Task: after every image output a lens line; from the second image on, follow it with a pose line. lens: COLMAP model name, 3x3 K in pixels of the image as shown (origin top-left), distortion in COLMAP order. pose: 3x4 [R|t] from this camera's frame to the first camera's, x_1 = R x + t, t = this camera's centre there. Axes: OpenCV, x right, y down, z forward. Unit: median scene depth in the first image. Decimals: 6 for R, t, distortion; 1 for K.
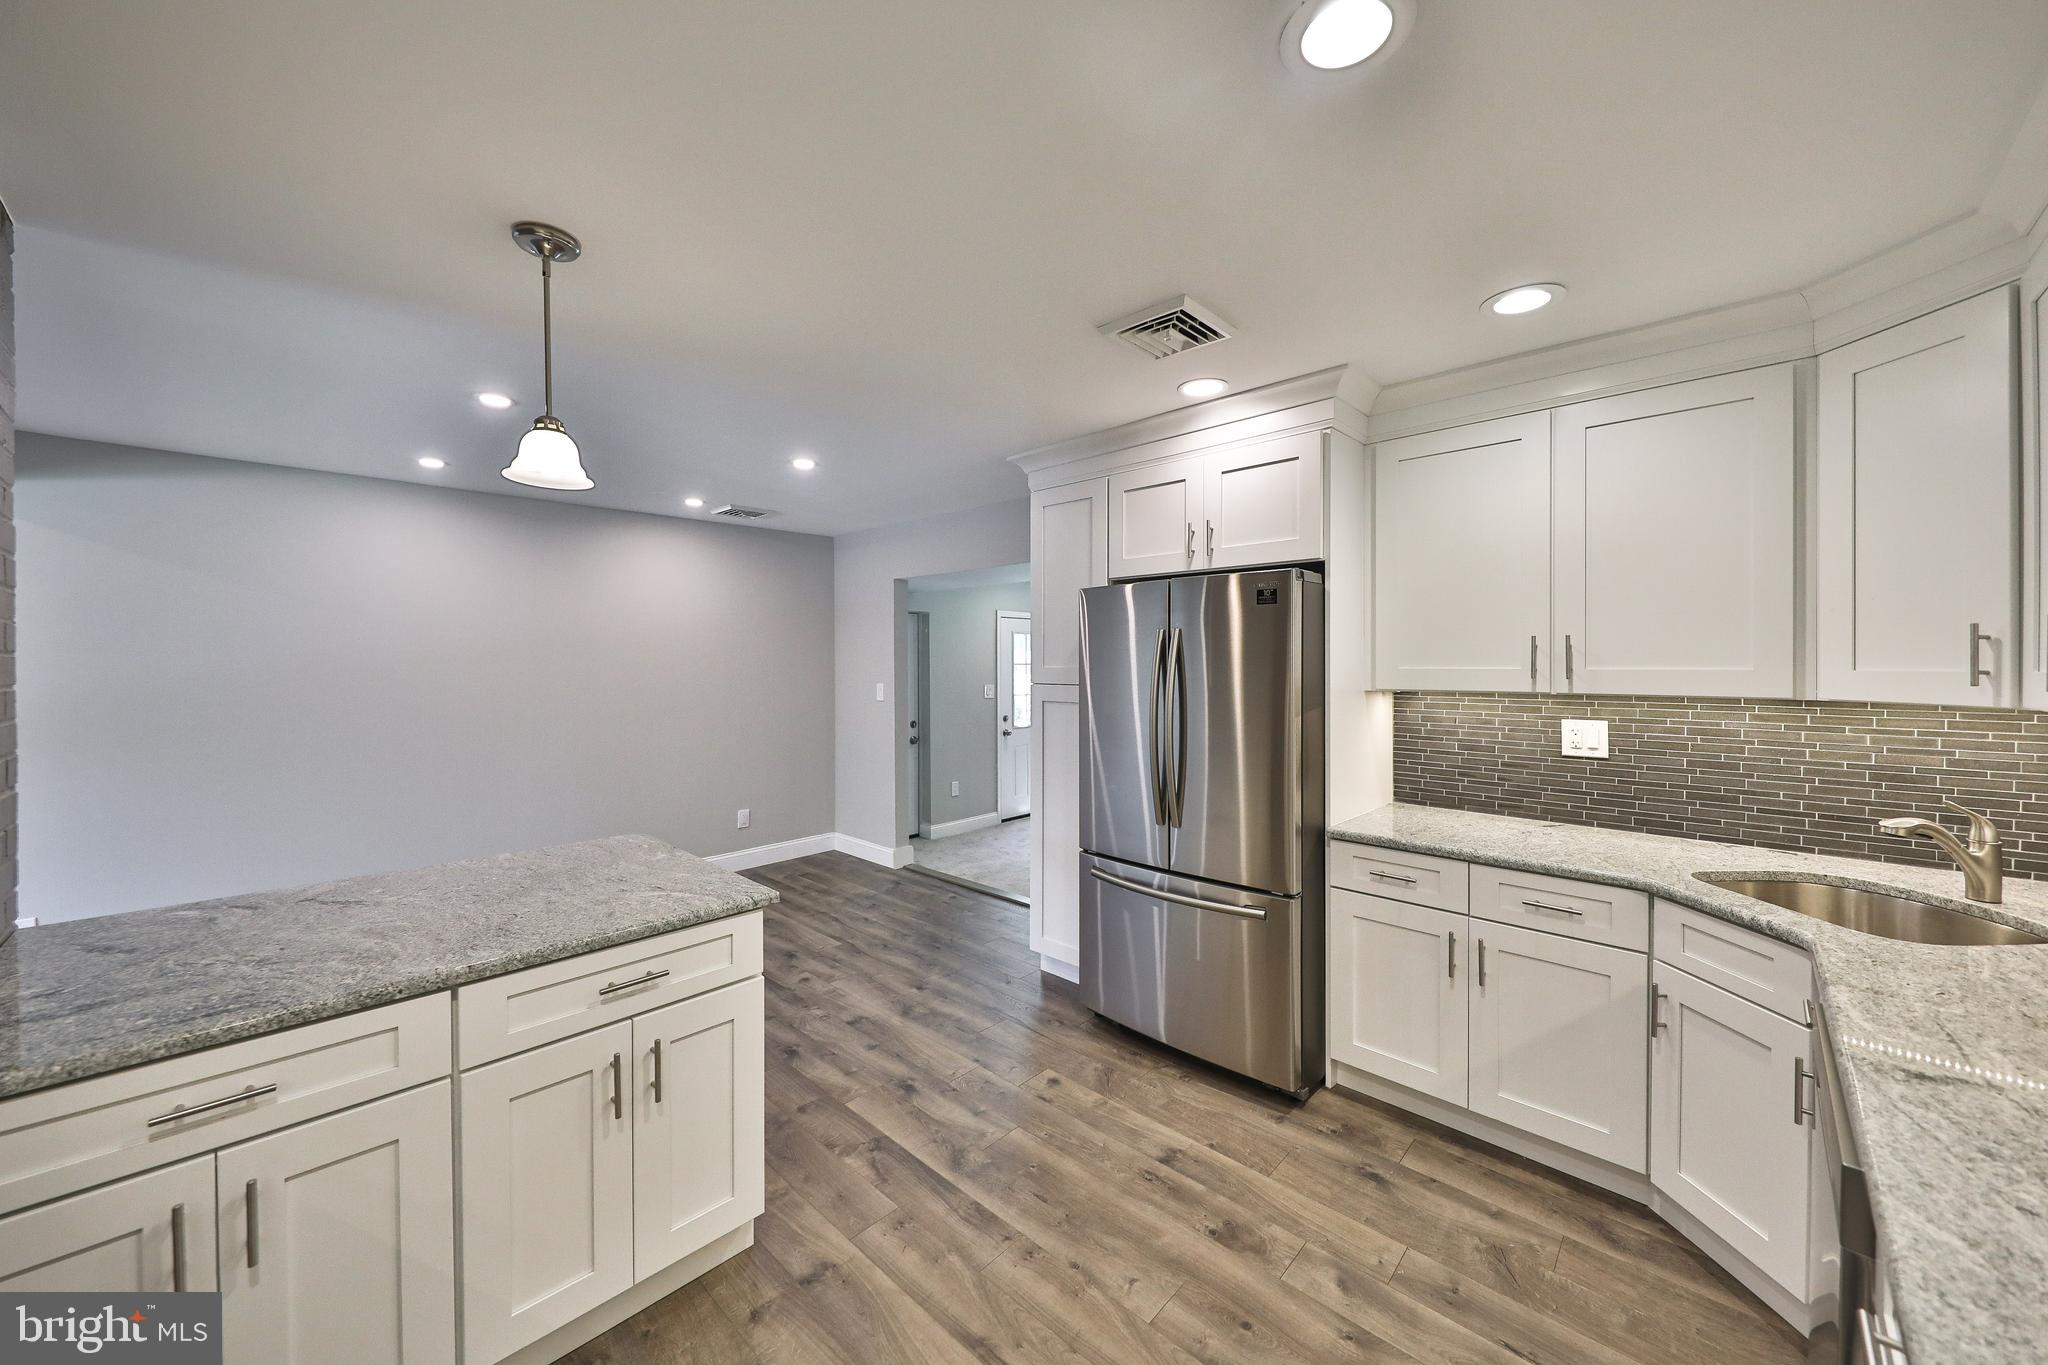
lens RADIAL K [[736.2, 0, 1039.9], [0, 736.2, 666.4], [0, 0, 1]] dist [0.005810, -0.003819]
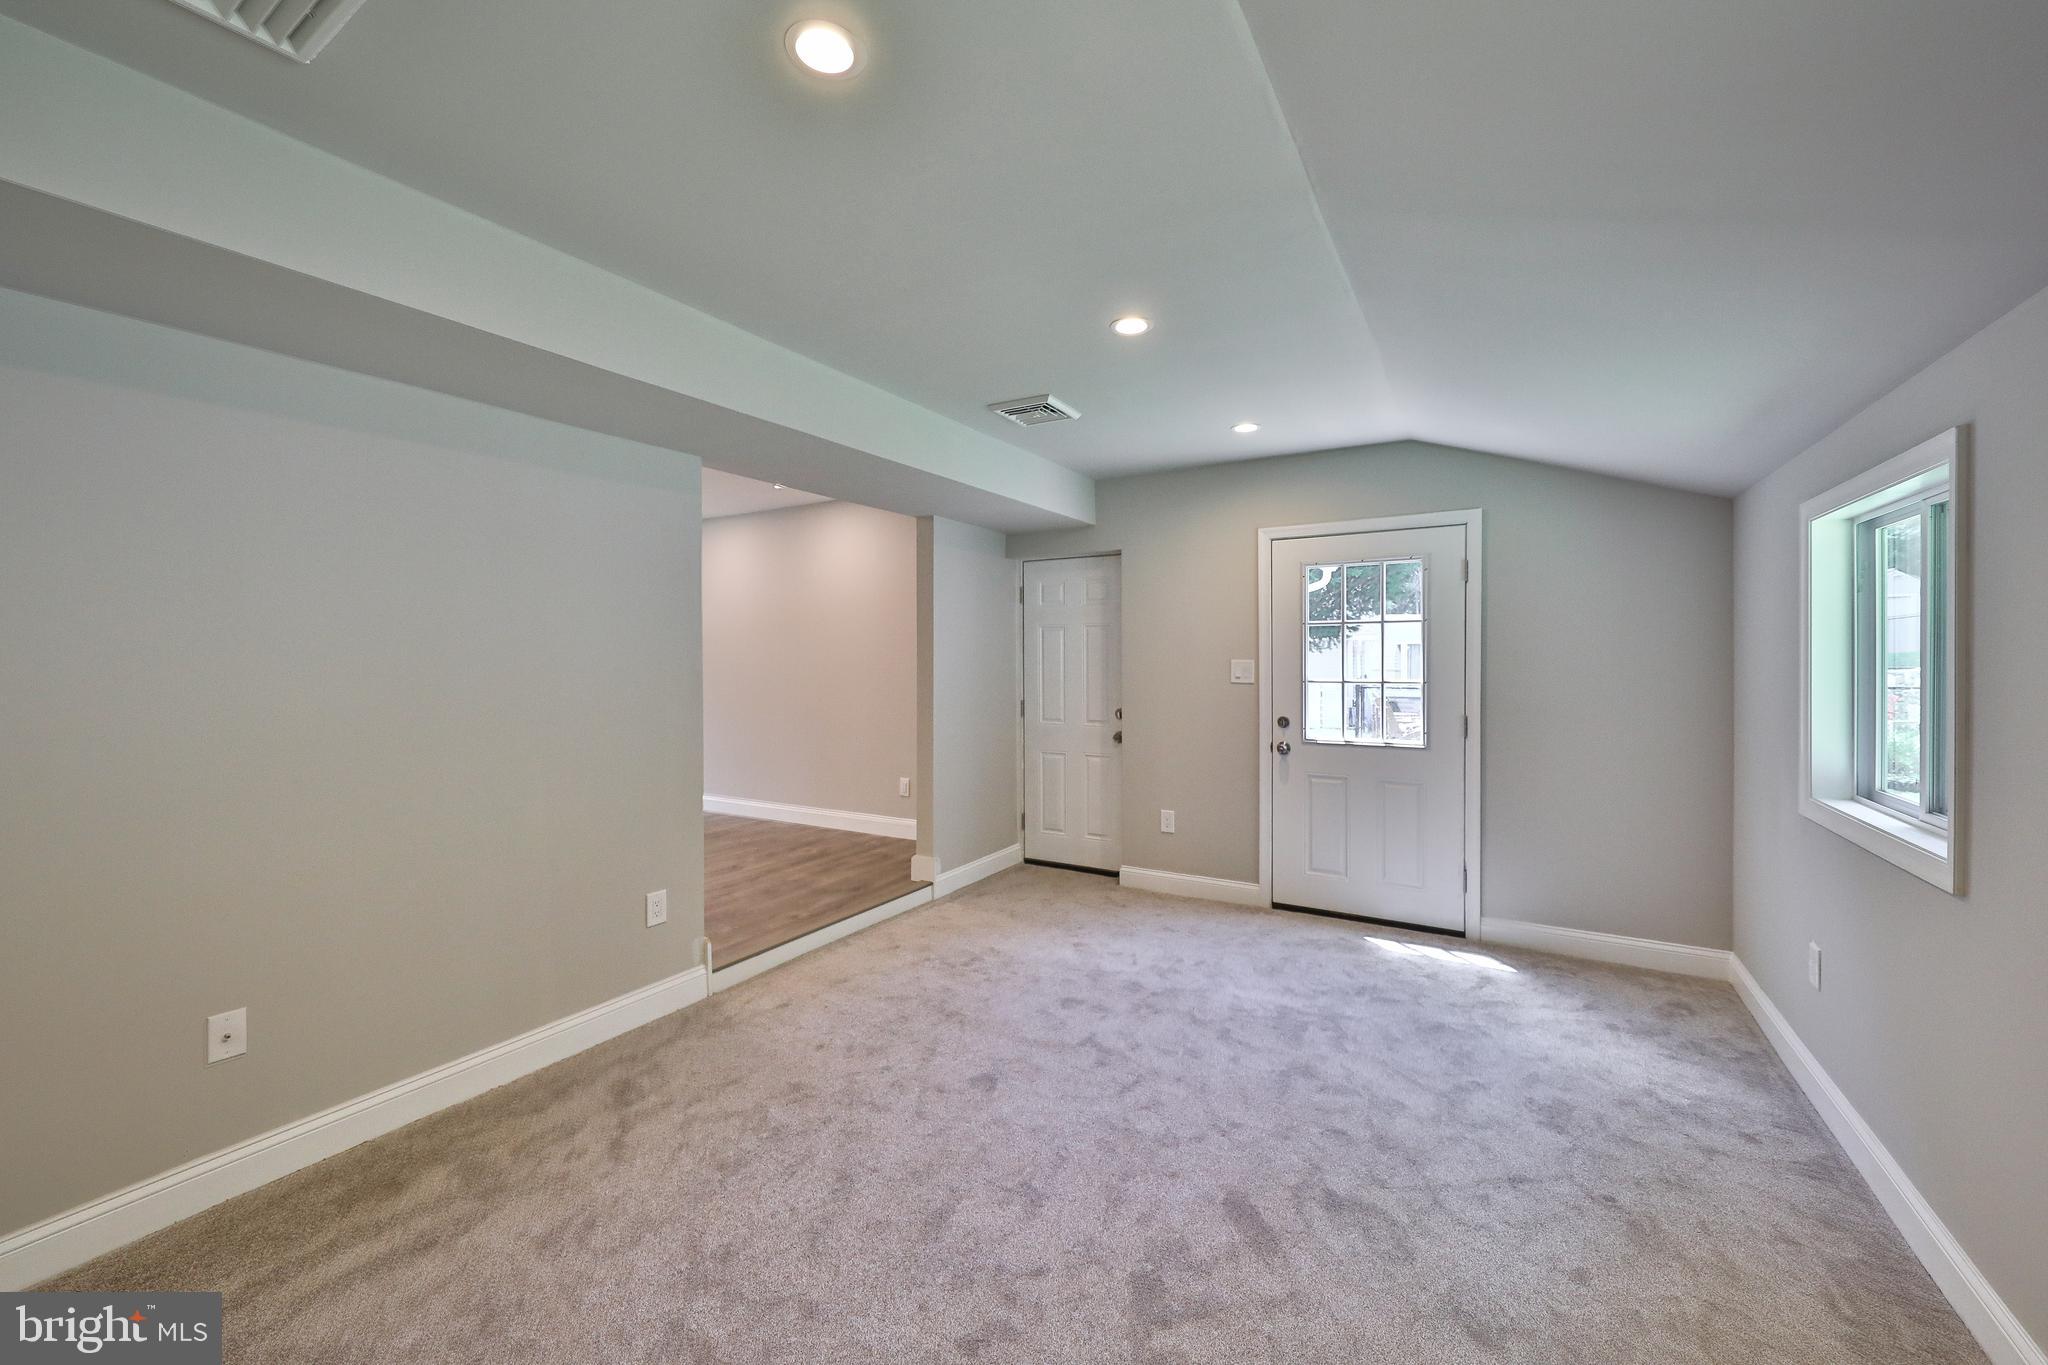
lens RADIAL K [[785.2, 0, 1043.3], [0, 785.2, 670.1], [0, 0, 1]] dist [0.006585, -0.000188]
pose [[0.238741, 0.013823, -0.970985, 1.598175], [-0.006233, 0.999900, 0.012702, 0.083026], [0.971063, 0.003020, 0.238804, 2.249241]]
